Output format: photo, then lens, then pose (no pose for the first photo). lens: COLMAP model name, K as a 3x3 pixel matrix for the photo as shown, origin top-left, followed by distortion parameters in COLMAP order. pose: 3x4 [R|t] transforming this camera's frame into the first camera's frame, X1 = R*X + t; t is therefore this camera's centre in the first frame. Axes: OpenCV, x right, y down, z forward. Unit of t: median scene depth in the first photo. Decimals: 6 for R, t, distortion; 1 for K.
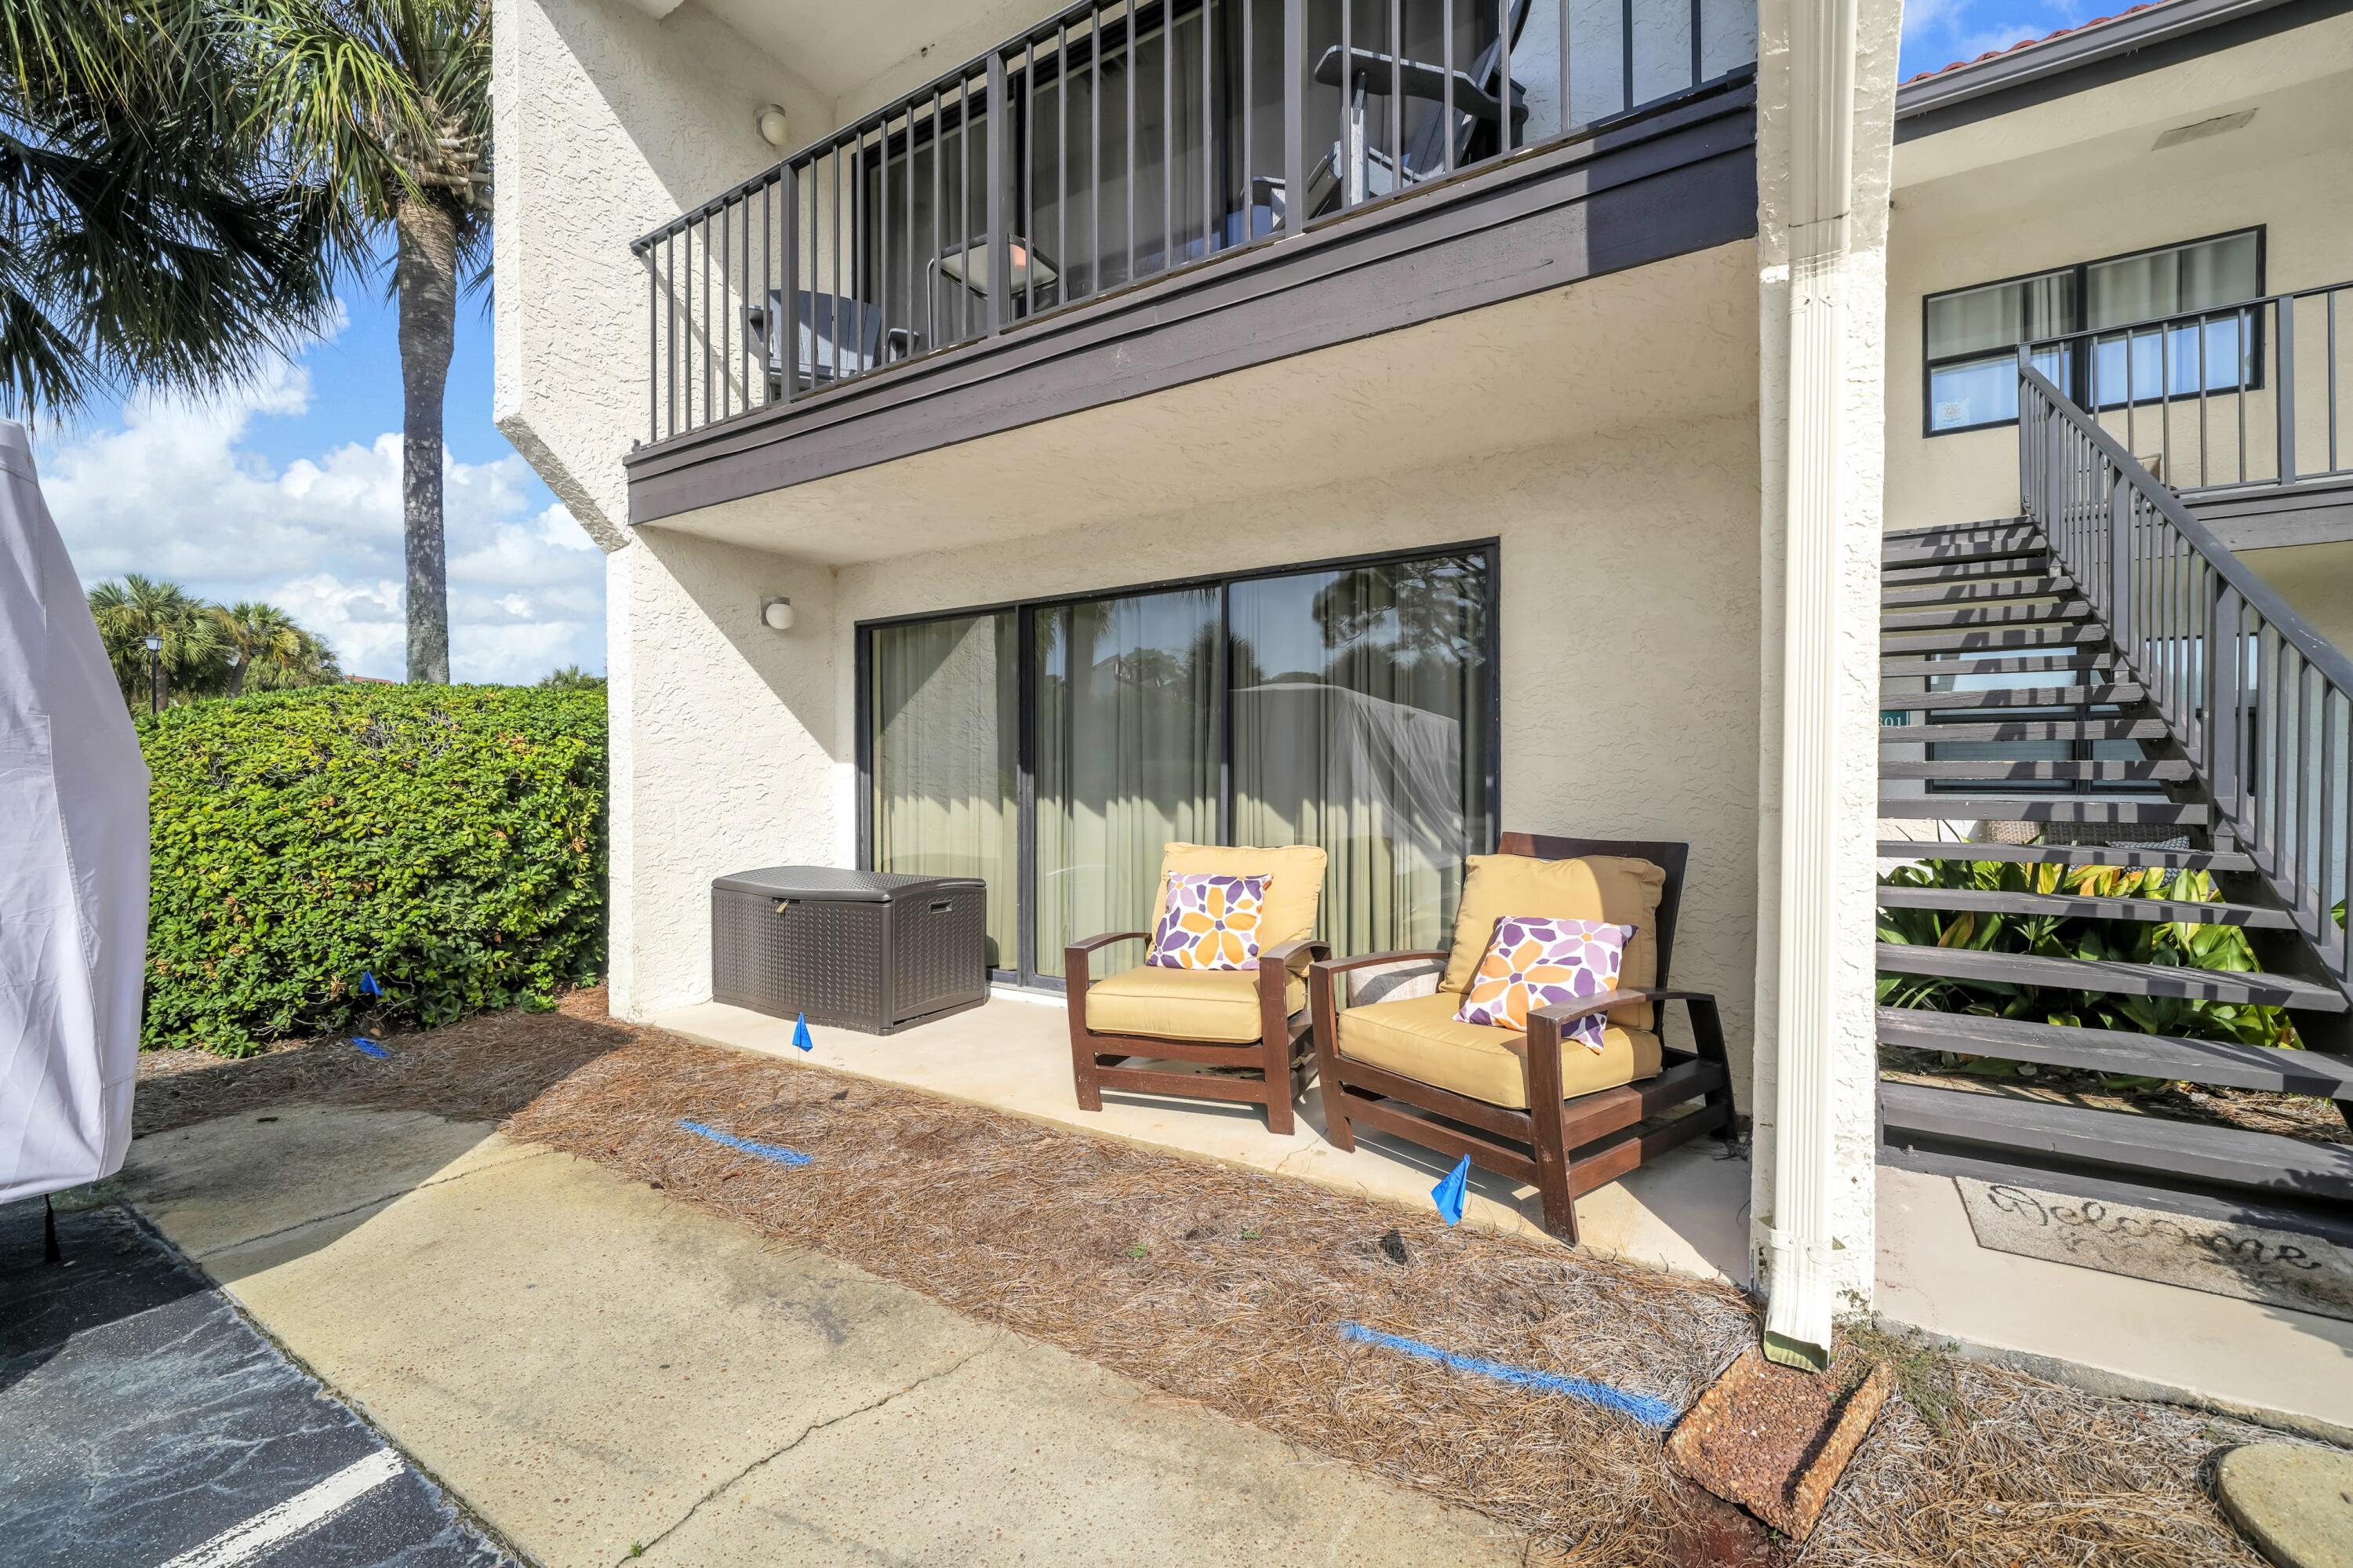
lens RADIAL K [[954.7, 0, 1176.5], [0, 954.7, 784.0], [0, 0, 1]] dist [0.002268, 0.000146]
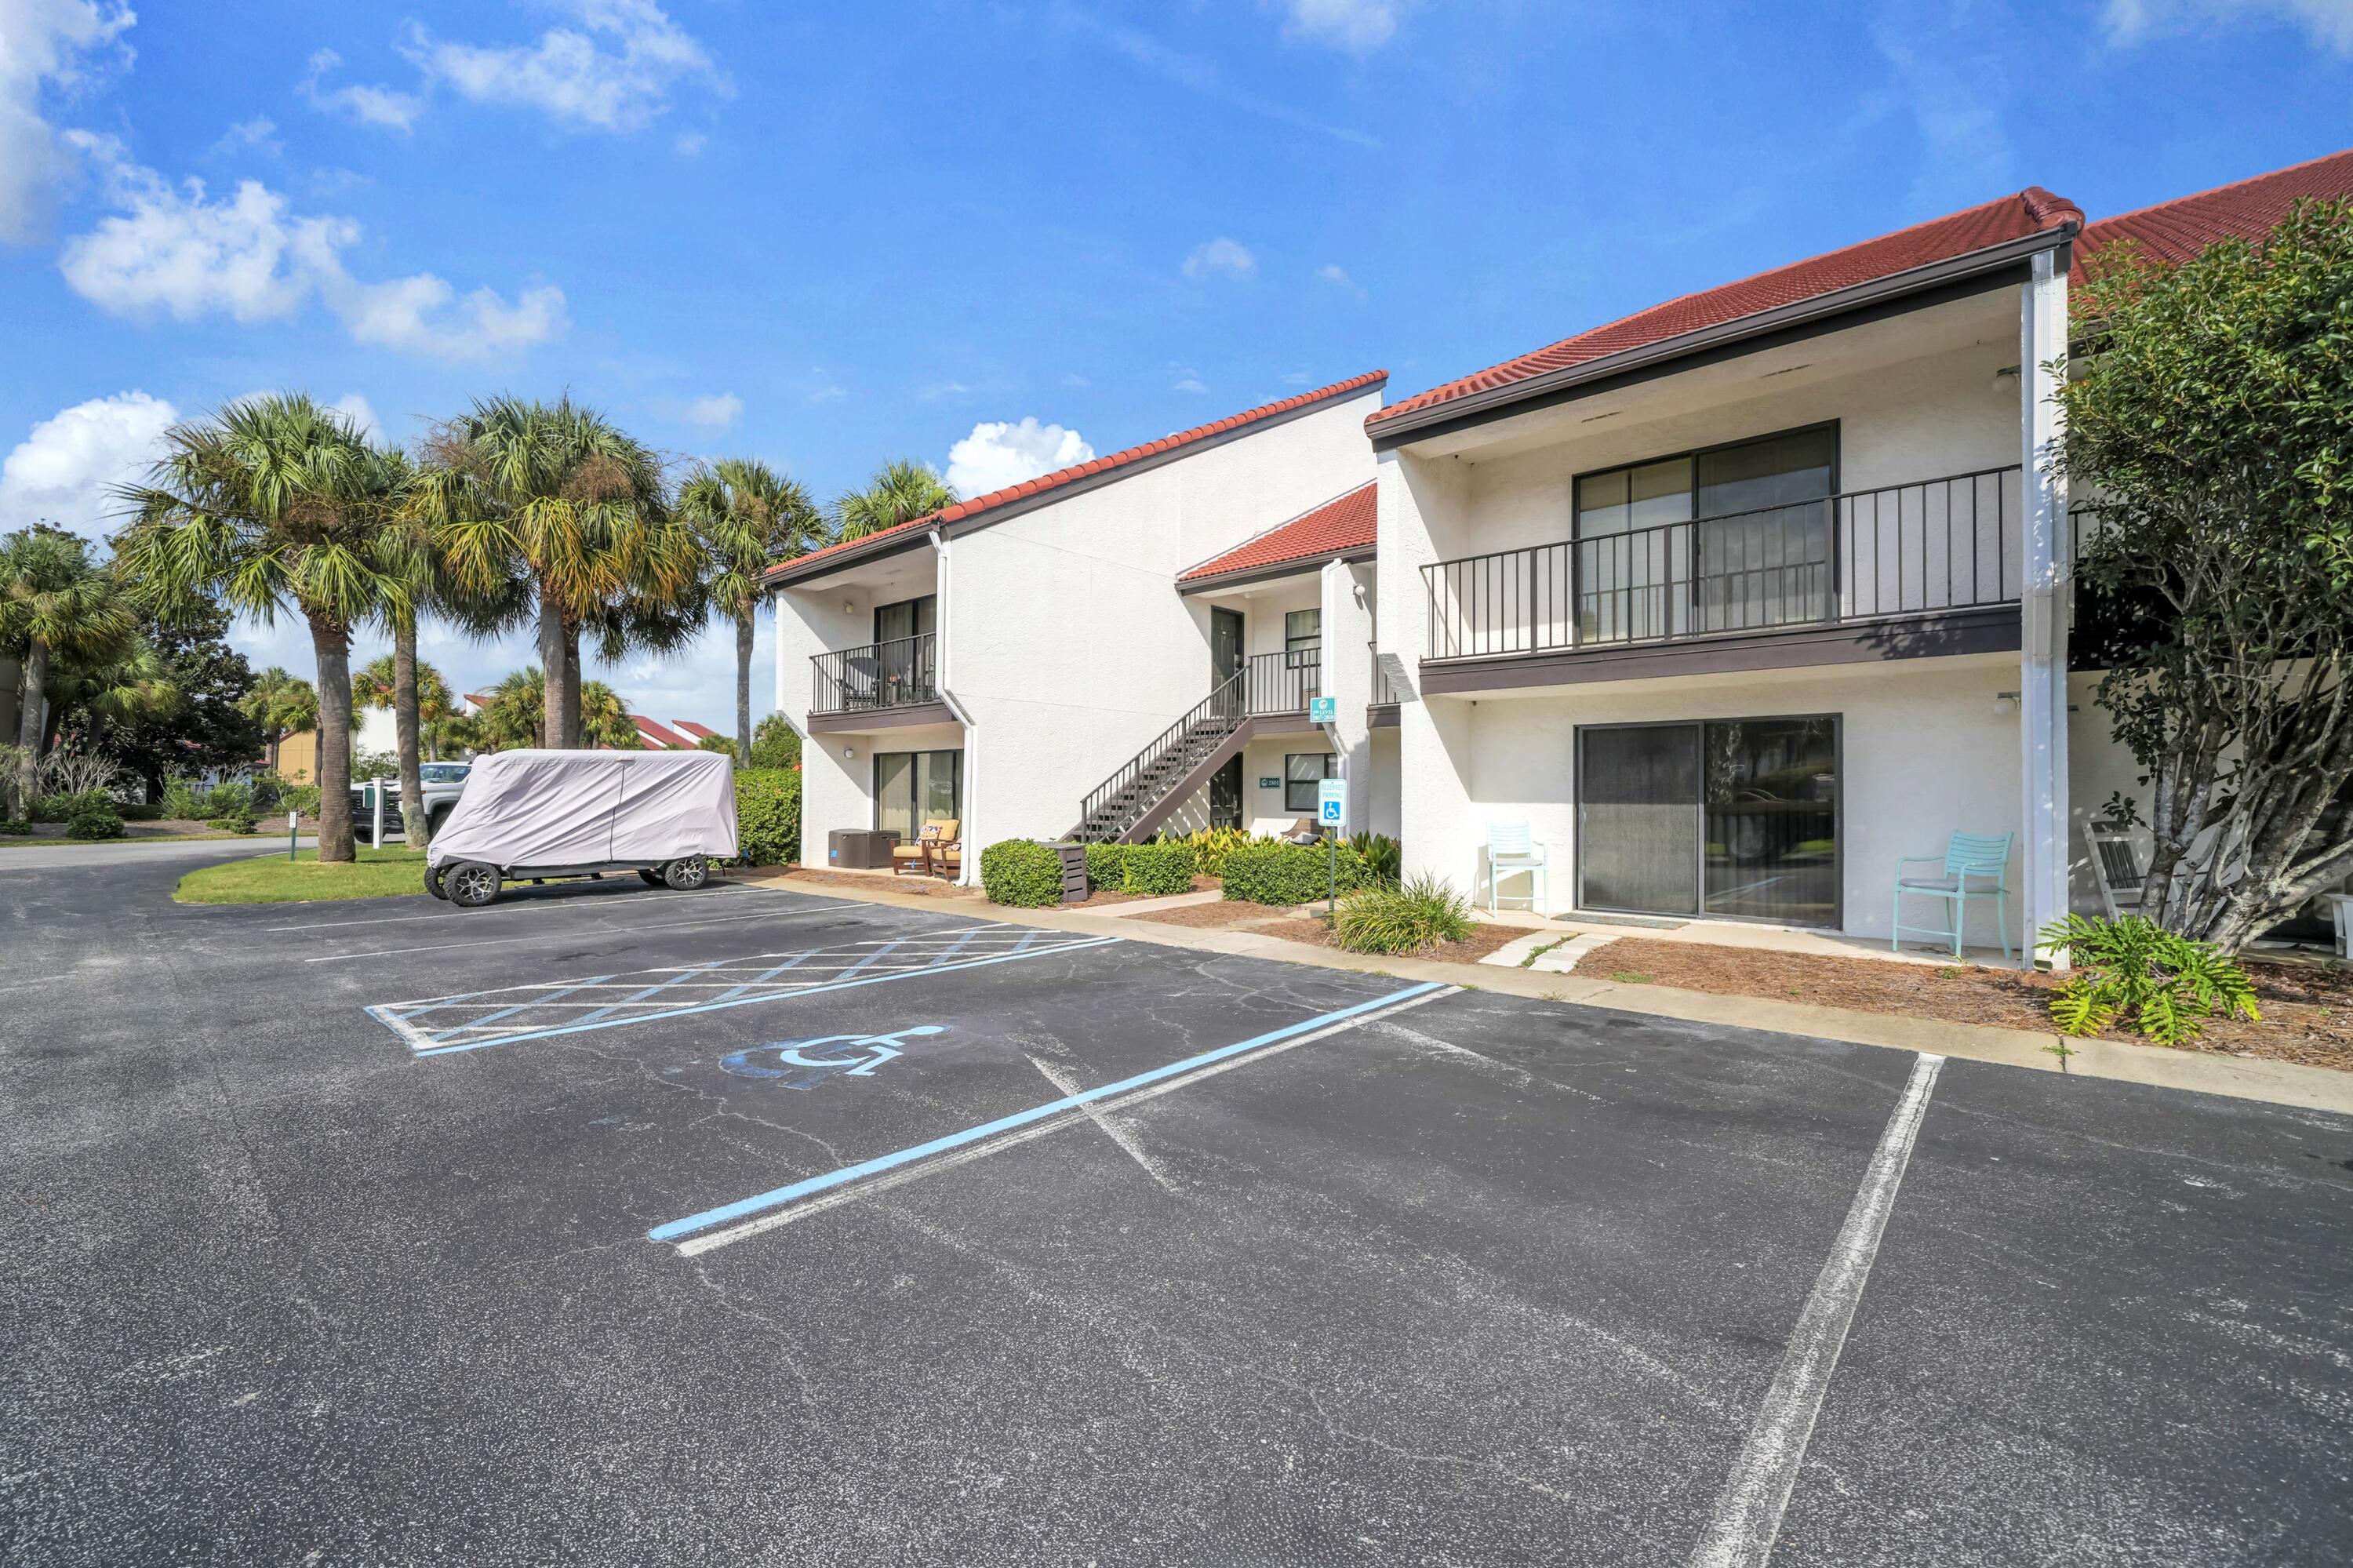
lens RADIAL K [[954.7, 0, 1176.5], [0, 954.7, 784.0], [0, 0, 1]] dist [0.002268, 0.000146]
pose [[0.987752, 0.007883, -0.155834, 1.337969], [-0.012257, 0.999557, -0.027130, 0.007350], [0.155551, 0.028708, 0.987411, -2.301177]]
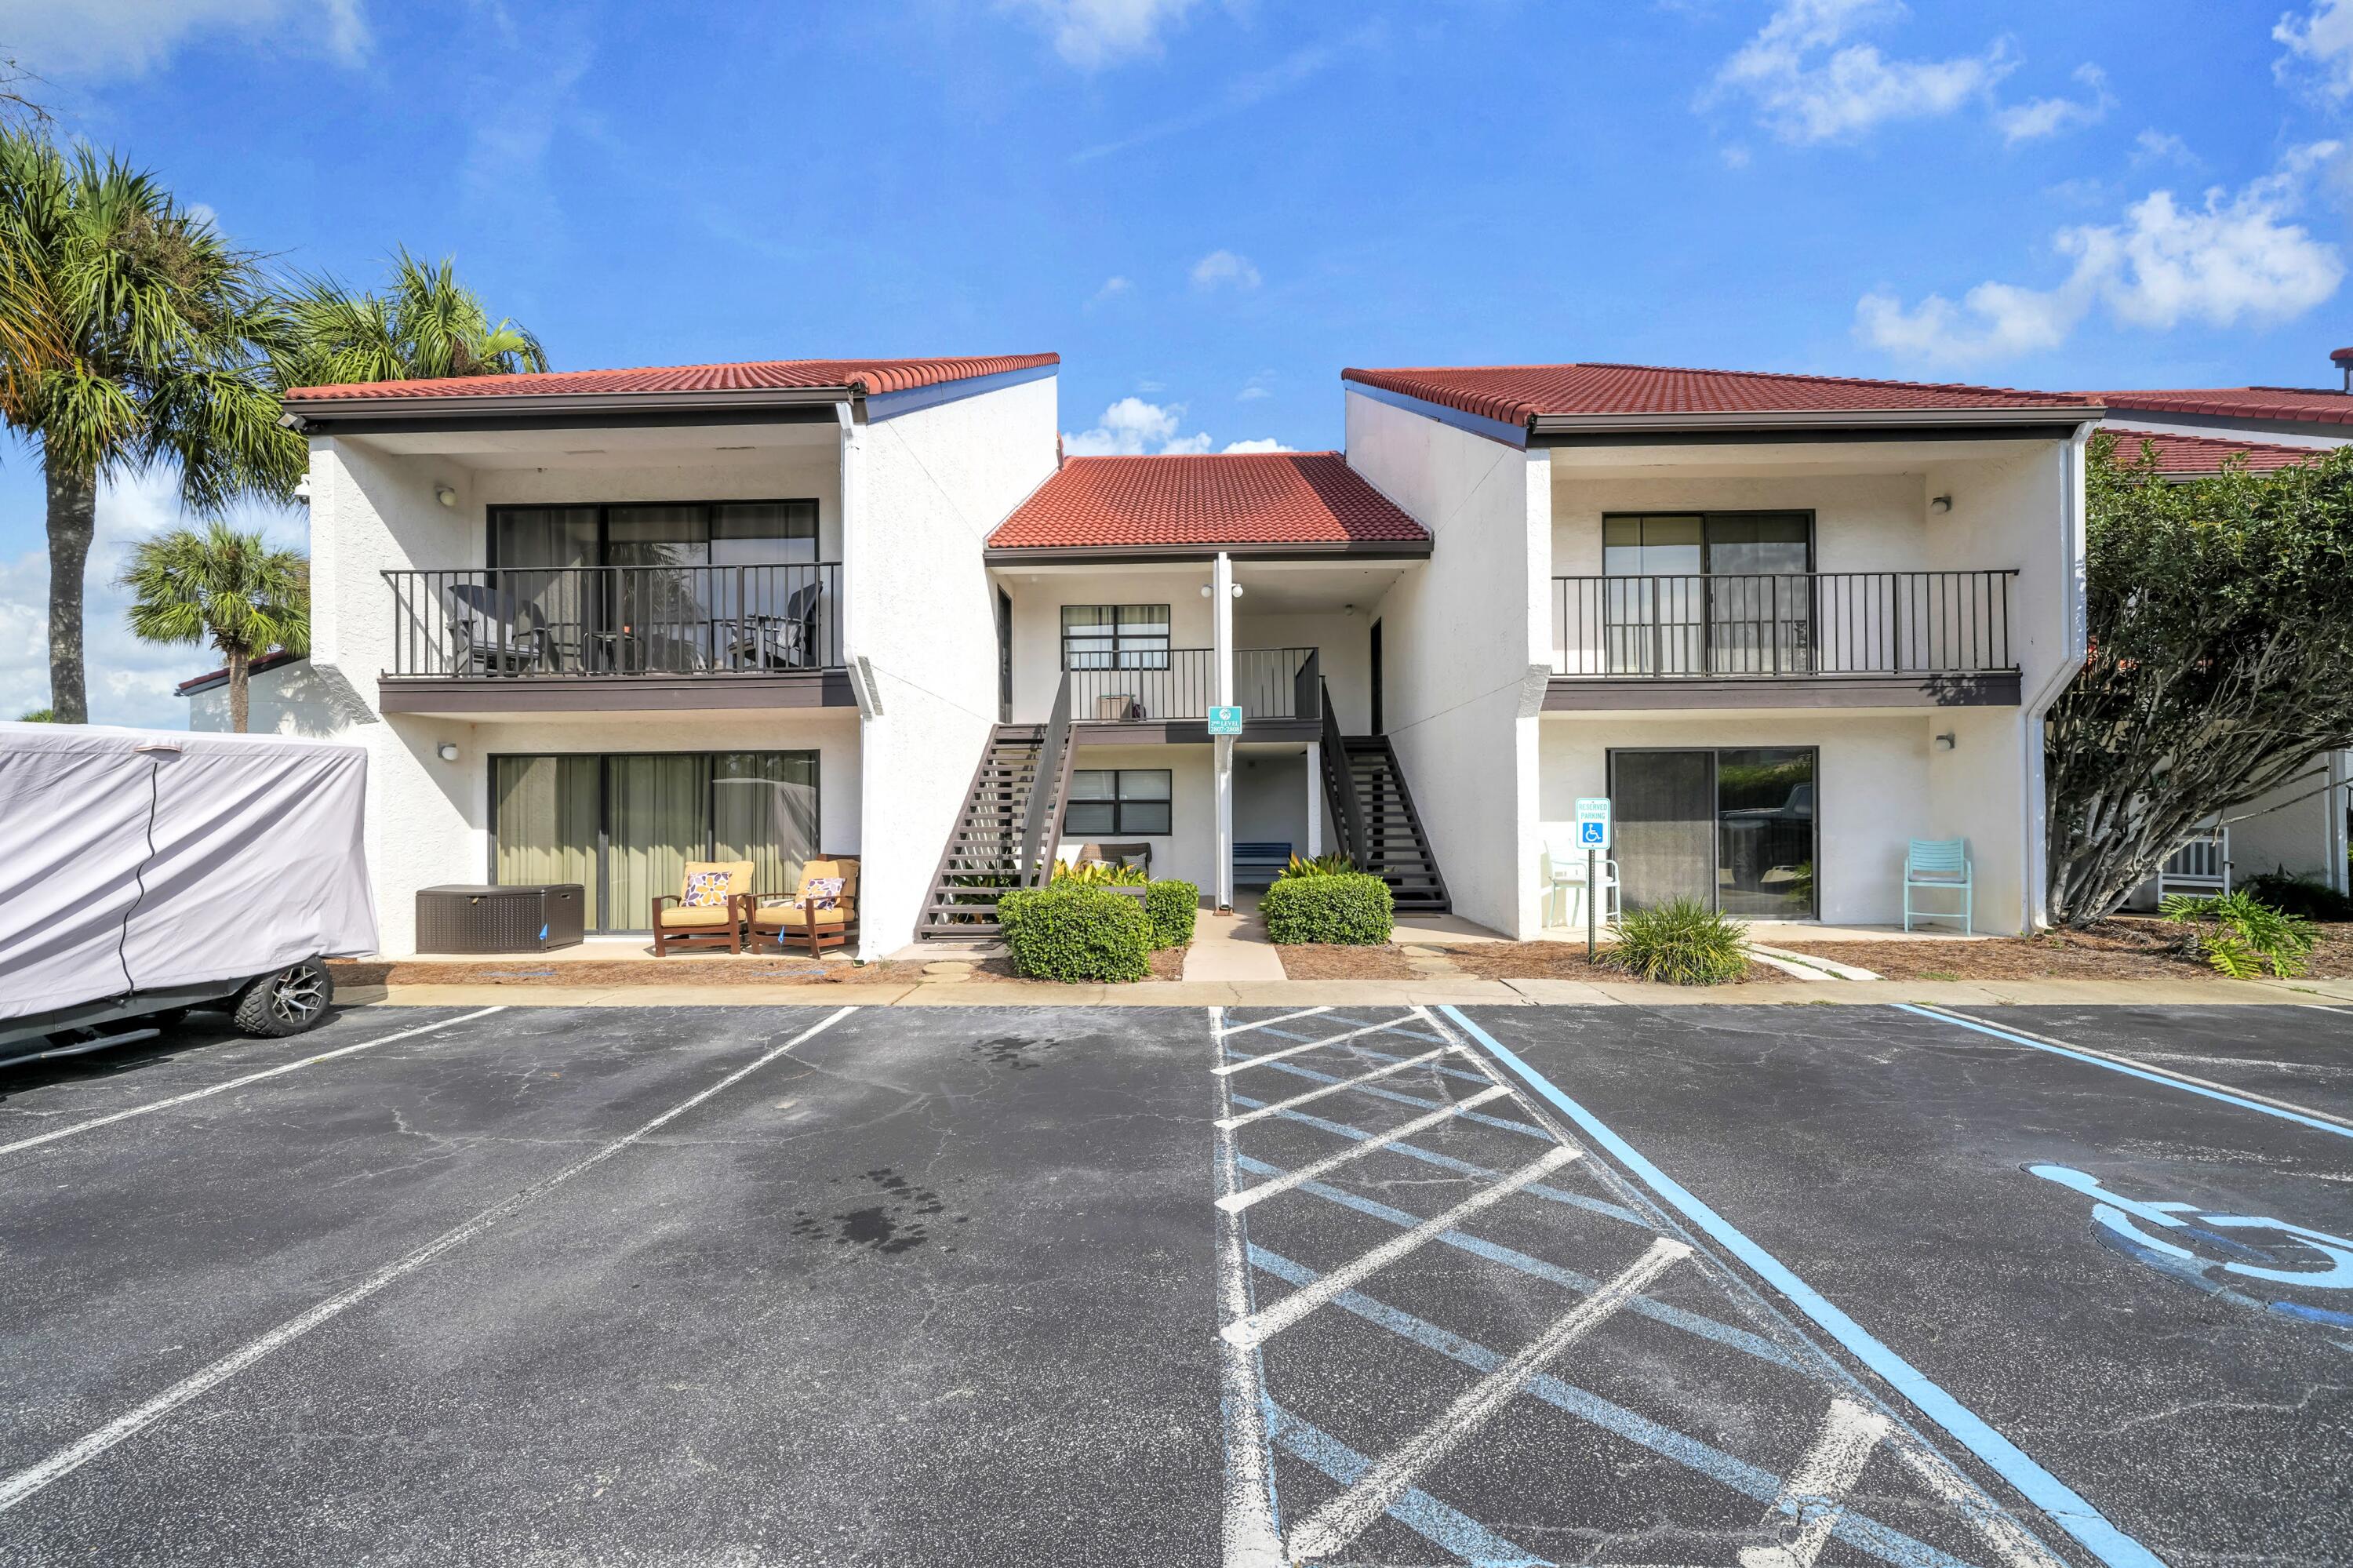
lens RADIAL K [[953.2, 0, 1165.5], [0, 953.2, 808.4], [0, 0, 1]] dist [-0.002096, 0.000043]
pose [[0.860220, 0.003945, 0.509907, -0.166287], [0.010161, 0.999639, -0.024877, -0.004100], [-0.509821, 0.026581, 0.859870, -1.471002]]
